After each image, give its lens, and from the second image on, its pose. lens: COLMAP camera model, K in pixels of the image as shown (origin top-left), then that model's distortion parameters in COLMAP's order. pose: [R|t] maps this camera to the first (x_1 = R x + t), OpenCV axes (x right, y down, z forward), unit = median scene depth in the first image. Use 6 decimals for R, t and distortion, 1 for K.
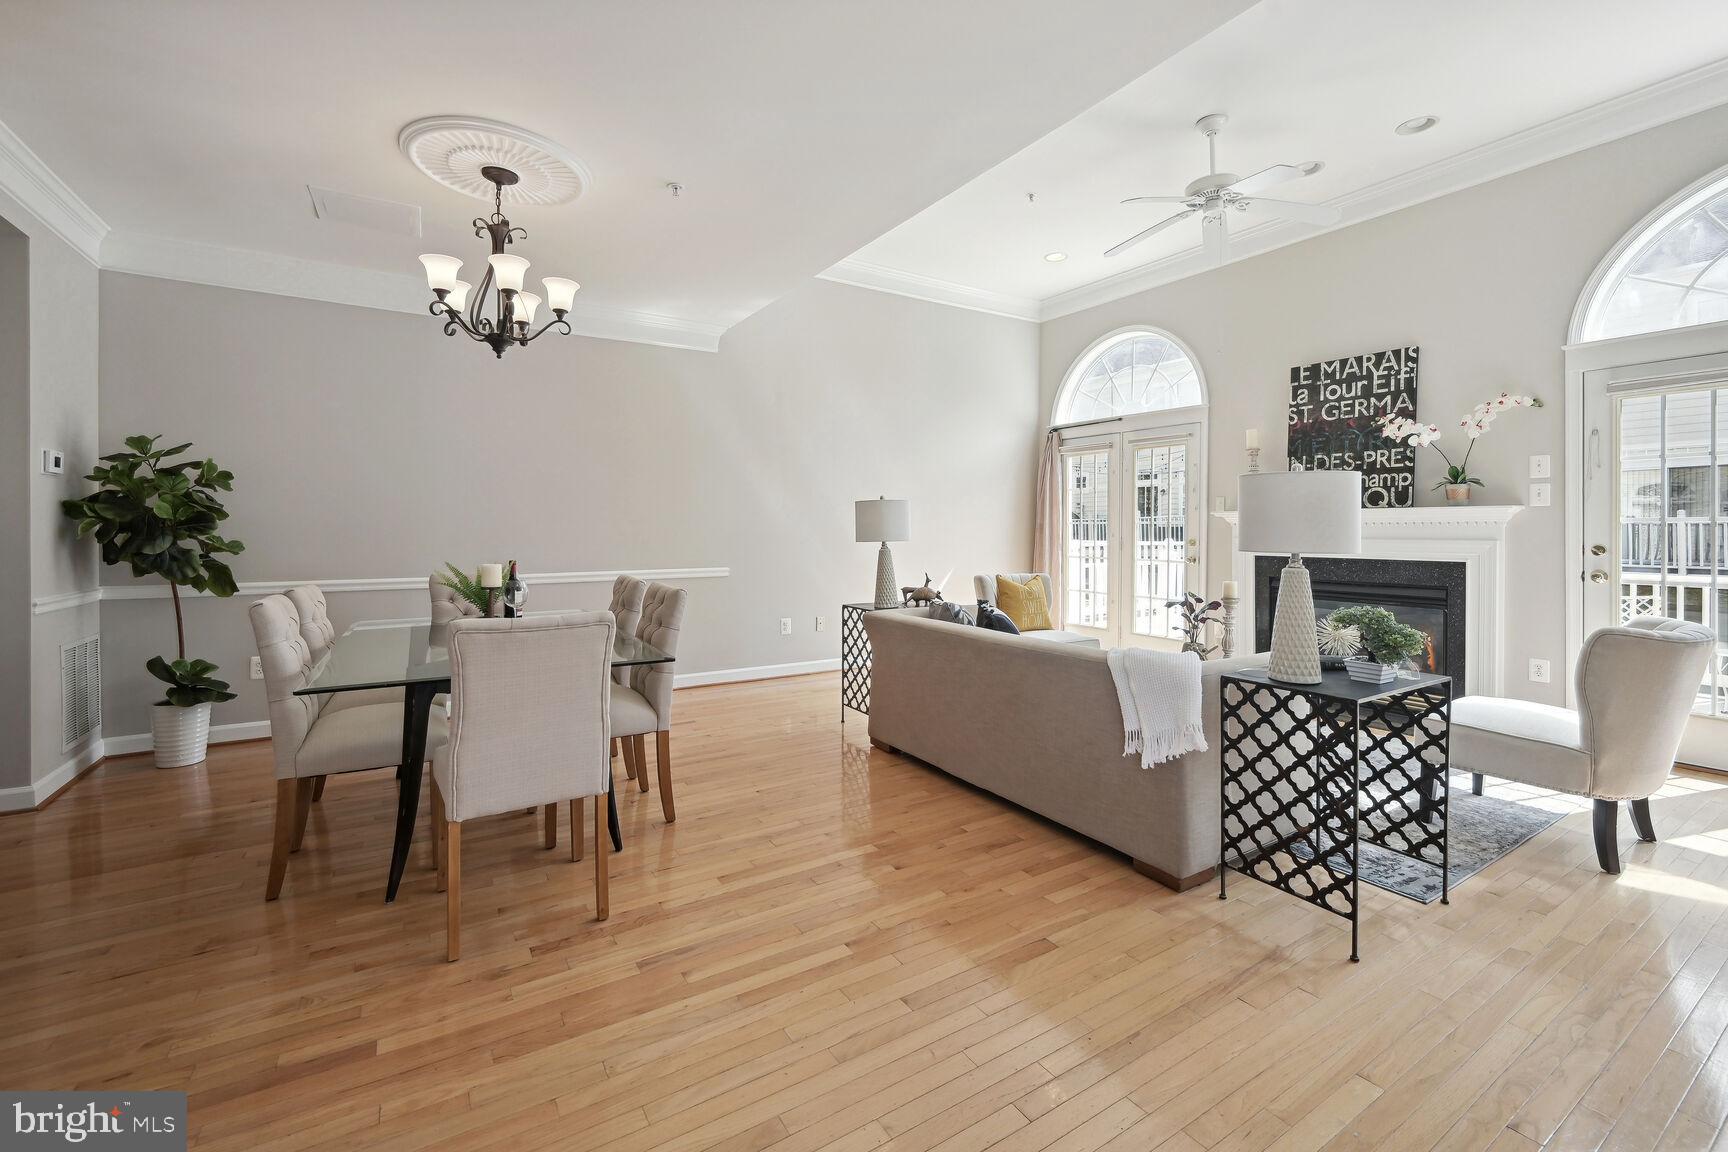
lens RADIAL K [[732.9, 0, 869.5], [0, 732.9, 530.7], [0, 0, 1]] dist [-0.002057, -0.000599]
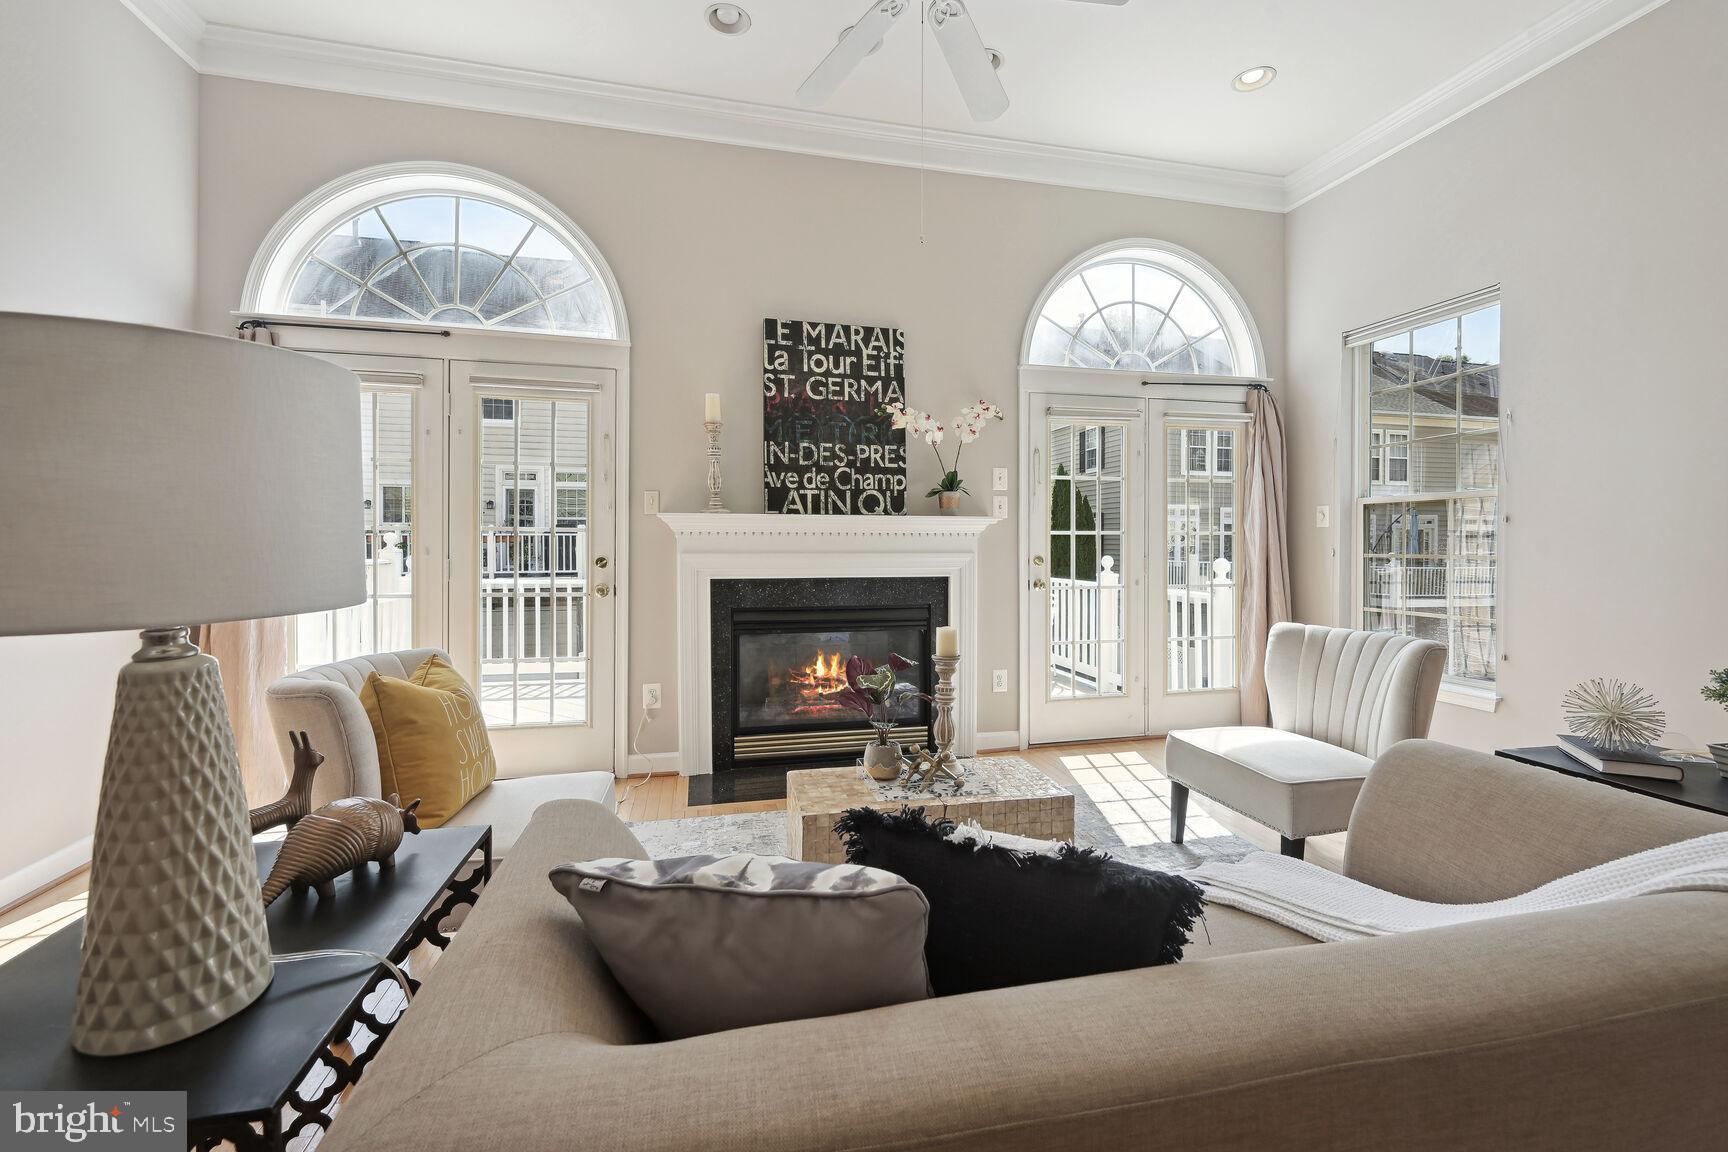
lens RADIAL K [[711.6, 0, 862.2], [0, 711.6, 549.7], [0, 0, 1]] dist [-0.000159, -0.000020]
pose [[0.327892, -0.010317, 0.944659, -0.066745], [0.001501, 0.999945, 0.010400, -0.000508], [-0.944714, -0.001992, 0.327890, 0.756083]]
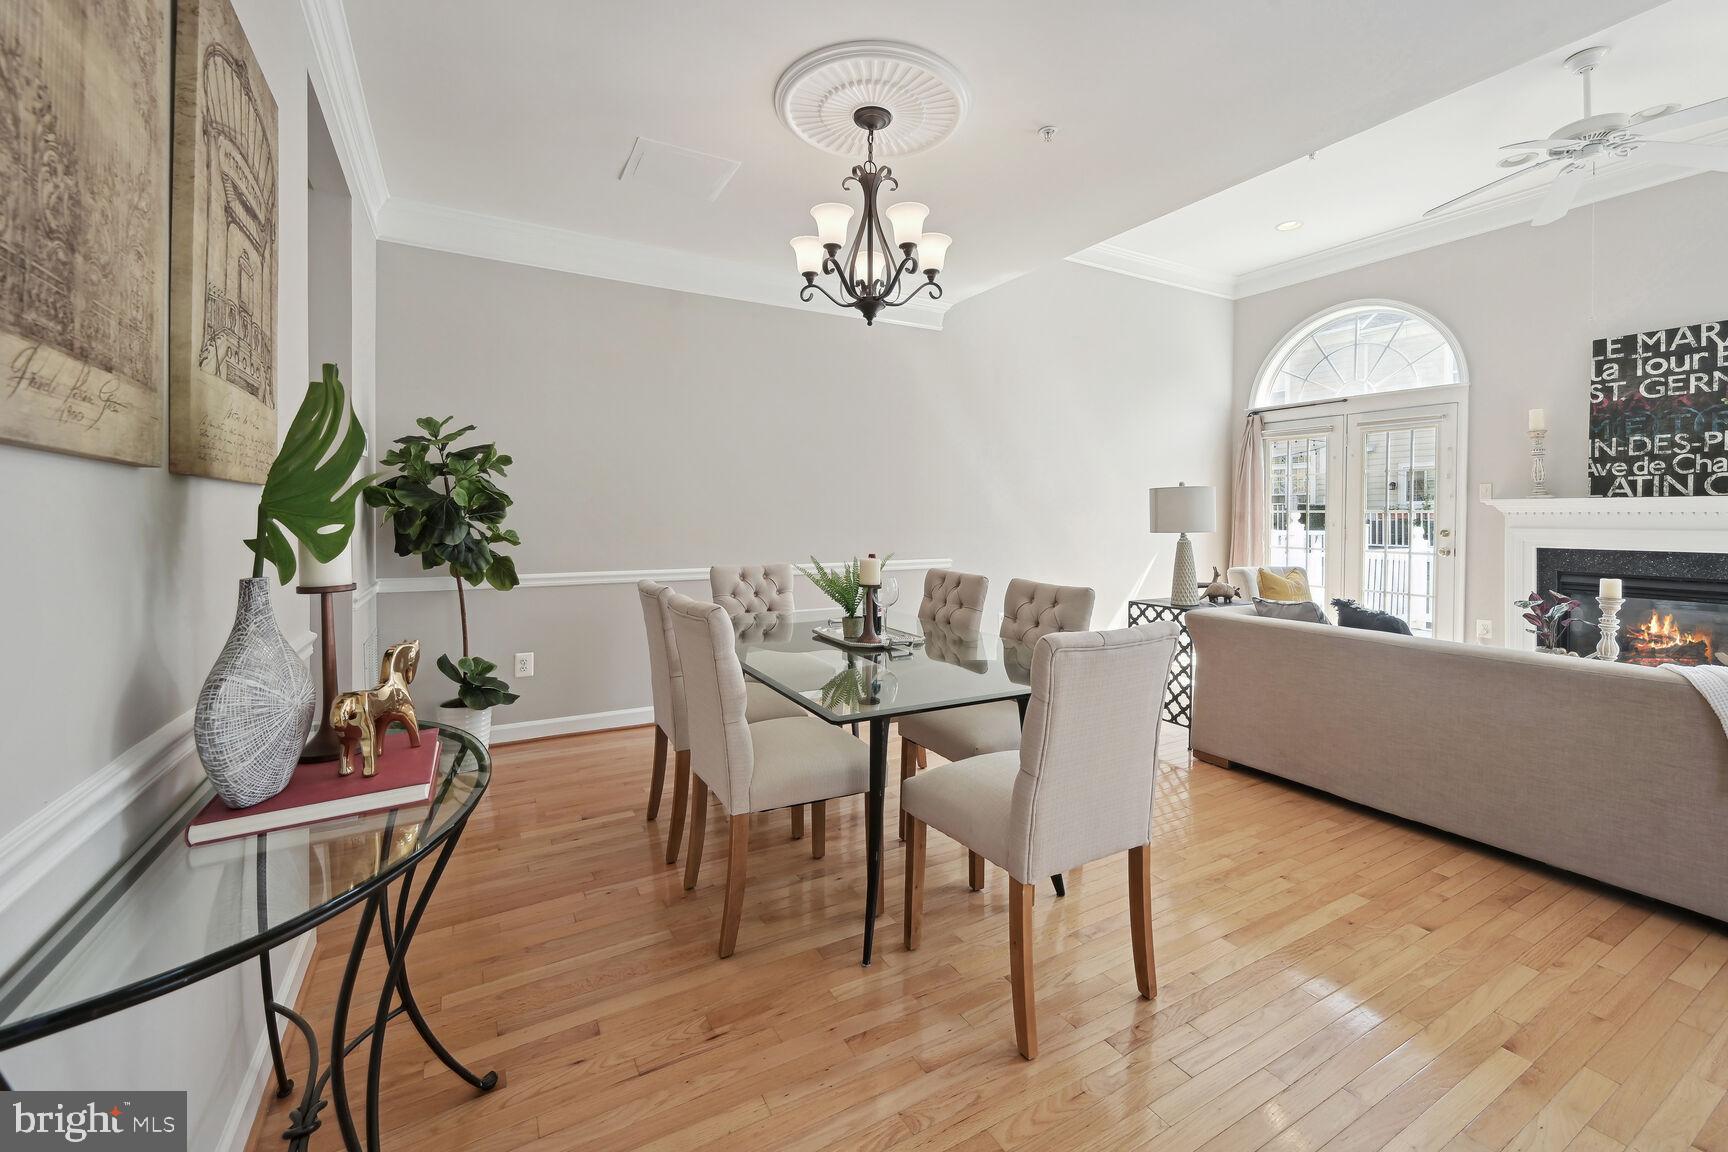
lens RADIAL K [[712.0, 0, 869.4], [0, 712.0, 520.9], [0, 0, 1]] dist [-0.000681, 0.000016]
pose [[0.998955, 0.002085, -0.045652, -0.306132], [-0.001908, 0.999990, 0.003933, -0.001915], [0.045660, -0.003842, 0.998950, 0.092409]]
